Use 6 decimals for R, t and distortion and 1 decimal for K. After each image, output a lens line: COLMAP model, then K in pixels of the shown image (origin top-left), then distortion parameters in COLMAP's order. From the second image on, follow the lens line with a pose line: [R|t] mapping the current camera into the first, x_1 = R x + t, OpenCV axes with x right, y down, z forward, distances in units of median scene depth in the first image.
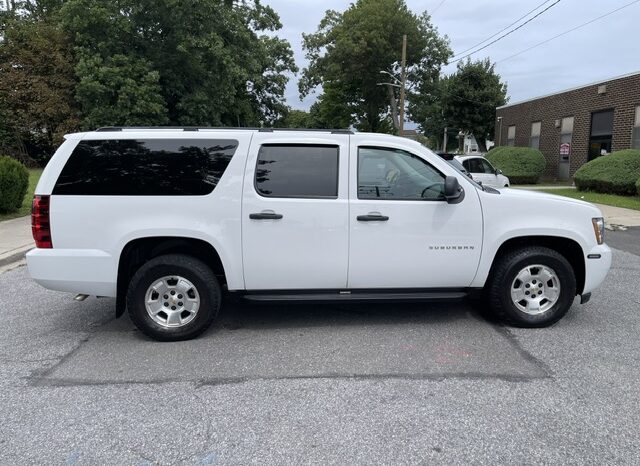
lens RADIAL K [[489.1, 0, 325.1], [0, 489.1, 229.6], [0, 0, 1]] dist [0.065068, -0.079828]
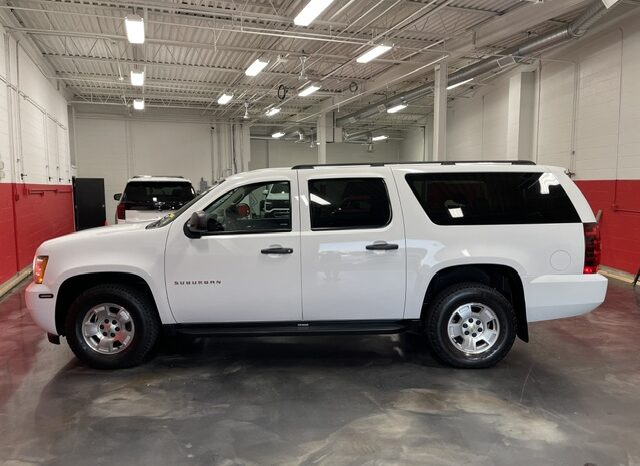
lens RADIAL K [[489.1, 0, 322.1], [0, 489.1, 228.4], [0, 0, 1]] dist [0.065068, -0.079828]
pose [[0.970338, -0.017761, 0.241098, -0.393470], [0.035226, 0.997041, -0.068324, 0.031632], [-0.239171, 0.074790, 0.968093, -0.192227]]
